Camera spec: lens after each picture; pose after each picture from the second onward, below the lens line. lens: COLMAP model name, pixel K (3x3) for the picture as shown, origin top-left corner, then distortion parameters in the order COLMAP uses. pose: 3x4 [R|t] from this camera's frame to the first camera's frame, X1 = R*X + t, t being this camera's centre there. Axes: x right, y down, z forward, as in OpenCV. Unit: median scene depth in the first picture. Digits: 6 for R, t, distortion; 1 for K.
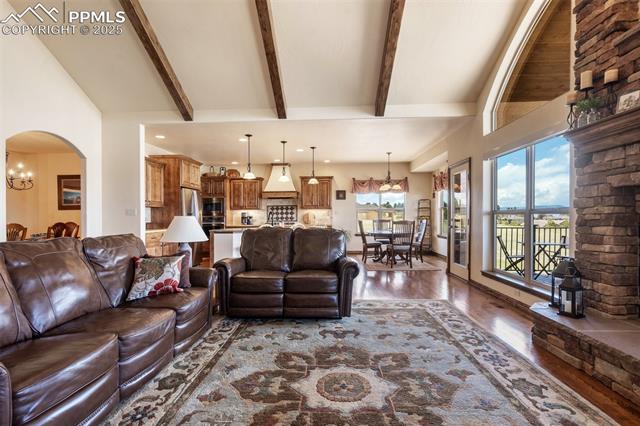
lens RADIAL K [[296.9, 0, 315.5], [0, 296.9, 220.6], [0, 0, 1]] dist [-0.000431, 0.000177]
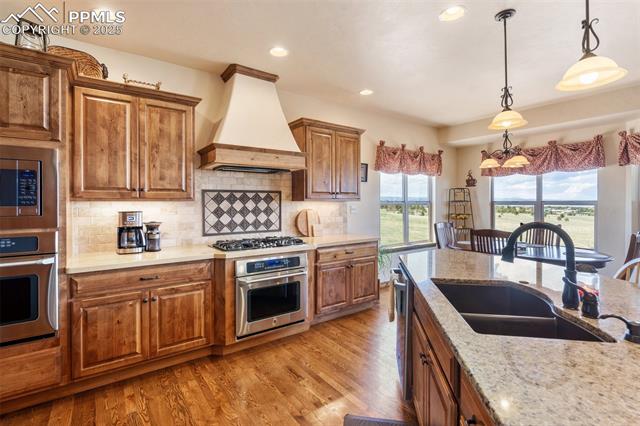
lens RADIAL K [[301.1, 0, 314.1], [0, 301.1, 203.9], [0, 0, 1]] dist [-0.001670, 0.000067]
pose [[0.780992, 0.003649, 0.624531, -0.509651], [0.004821, 0.999918, -0.011871, -0.053715], [-0.624523, 0.012282, 0.780910, 1.202429]]
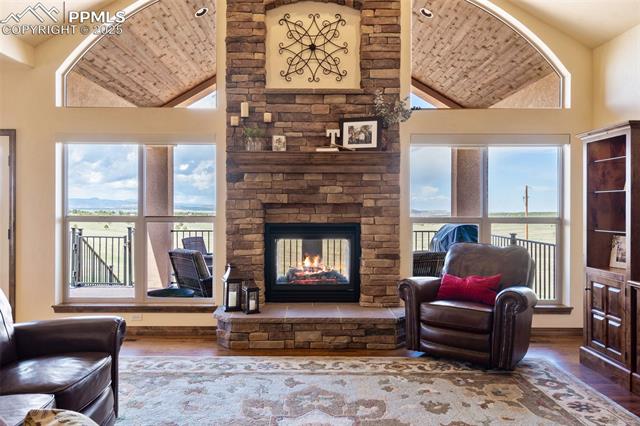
lens RADIAL K [[475.1, 0, 315.7], [0, 475.1, 207.9], [0, 0, 1]] dist [0.001774, -0.000655]
pose [[-0.061877, 0.006443, 0.998063, -0.501752], [0.010358, 0.999929, -0.005812, -0.036983], [-0.998030, 0.009979, -0.061939, 0.428172]]
